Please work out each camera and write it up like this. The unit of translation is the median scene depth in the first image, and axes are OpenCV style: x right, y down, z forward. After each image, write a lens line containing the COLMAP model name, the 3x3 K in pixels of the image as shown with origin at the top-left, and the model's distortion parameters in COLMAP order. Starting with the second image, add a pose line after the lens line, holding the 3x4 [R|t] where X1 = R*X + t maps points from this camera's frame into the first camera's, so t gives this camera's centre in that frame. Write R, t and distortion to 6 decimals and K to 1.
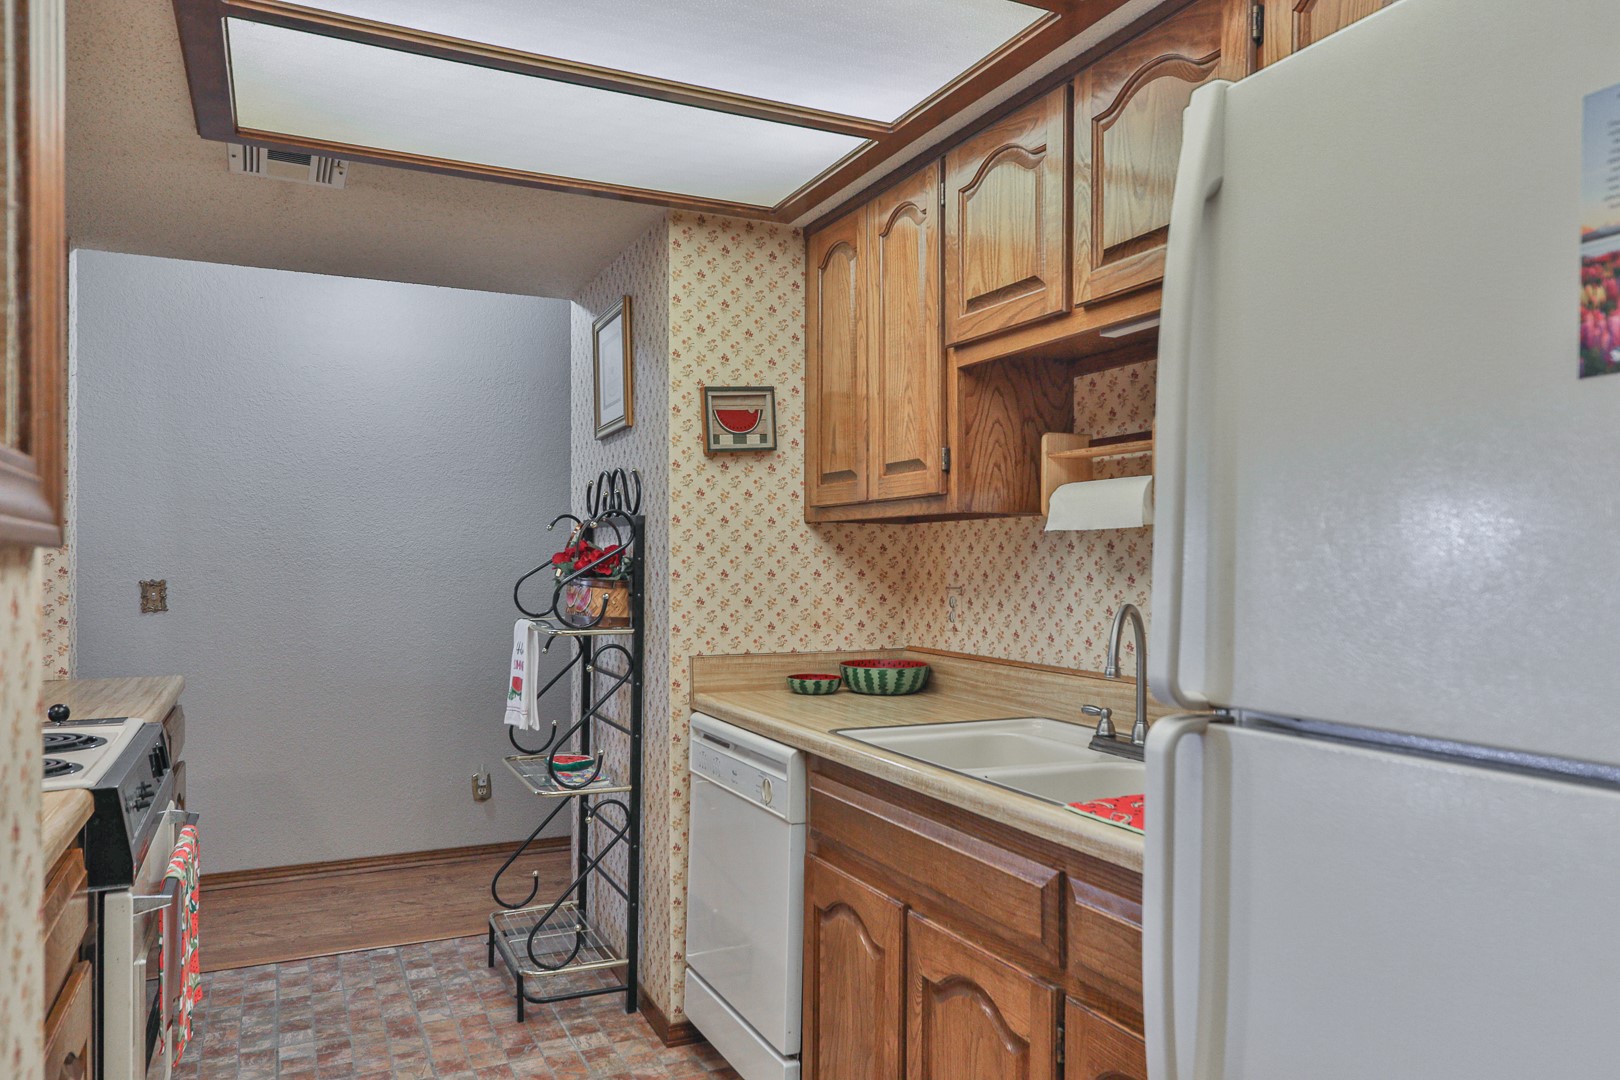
lens RADIAL K [[1141.7, 0, 813.3], [0, 1141.7, 565.8], [0, 0, 1]] dist [0.004147, 0.004106]
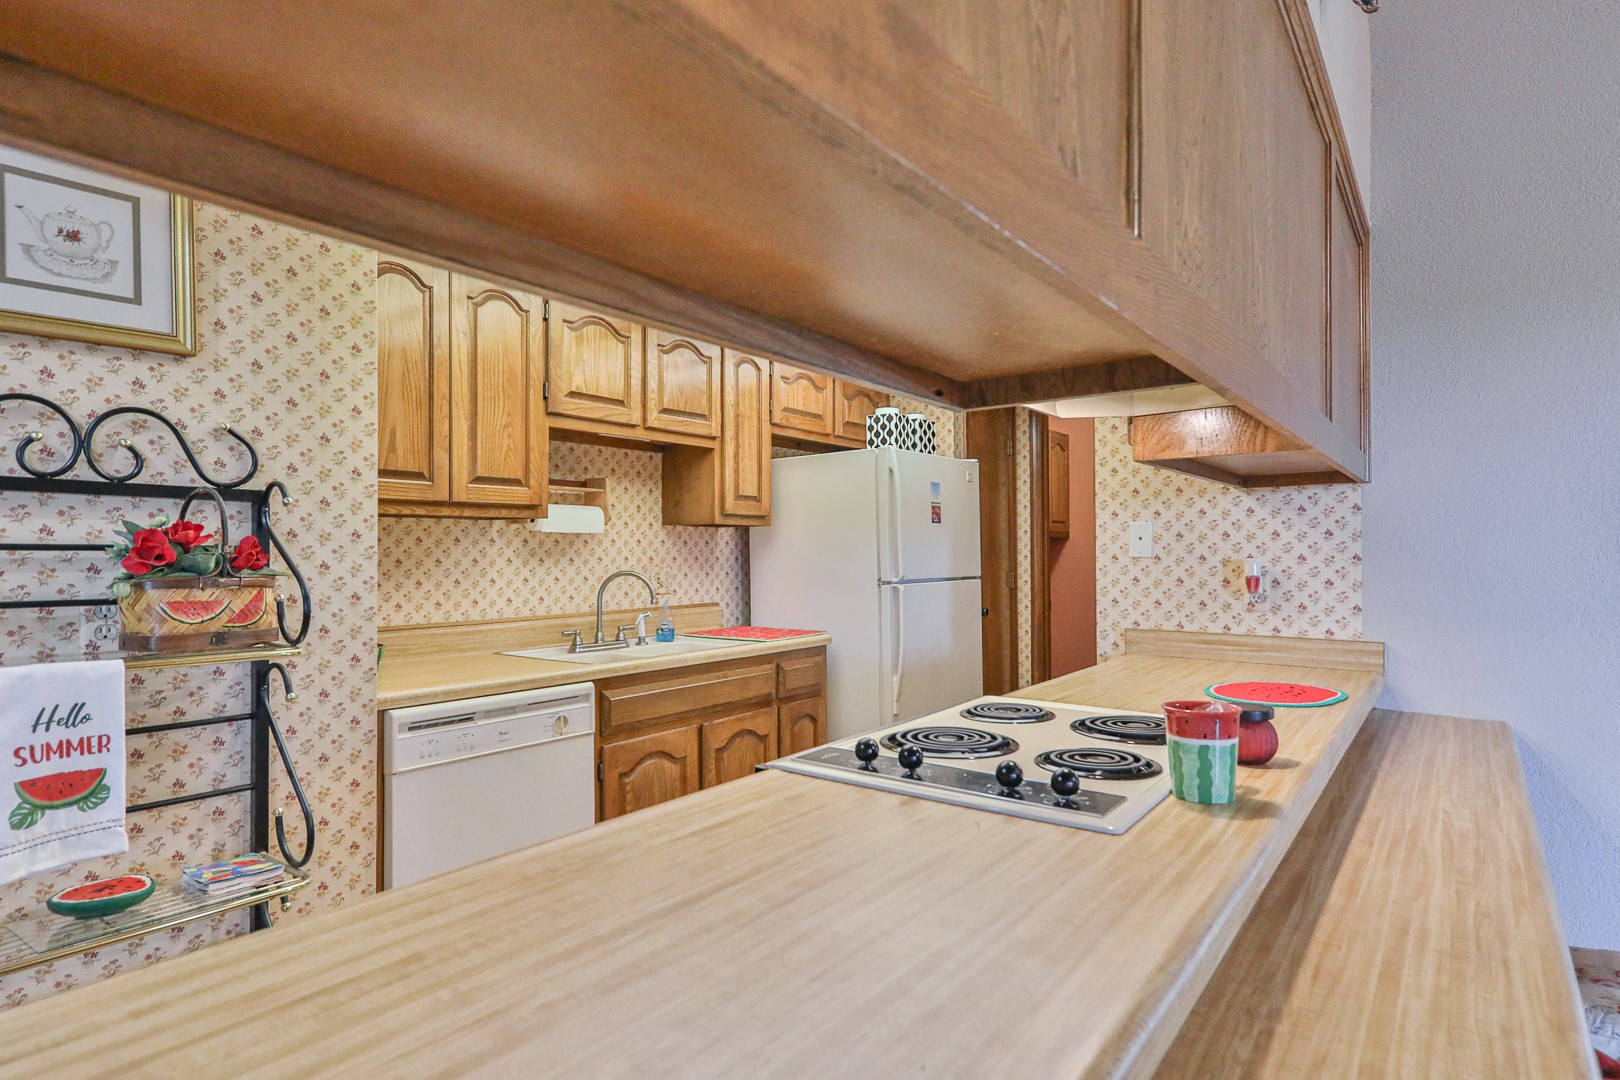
lens RADIAL K [[848.4, 0, 818.6], [0, 848.4, 545.1], [0, 0, 1]] dist [-0.001813, -0.000130]
pose [[-0.463516, 0.006301, 0.886066, -1.030995], [0.005322, 0.999976, -0.004326, -0.004162], [-0.886073, 0.002710, -0.463538, 1.165950]]
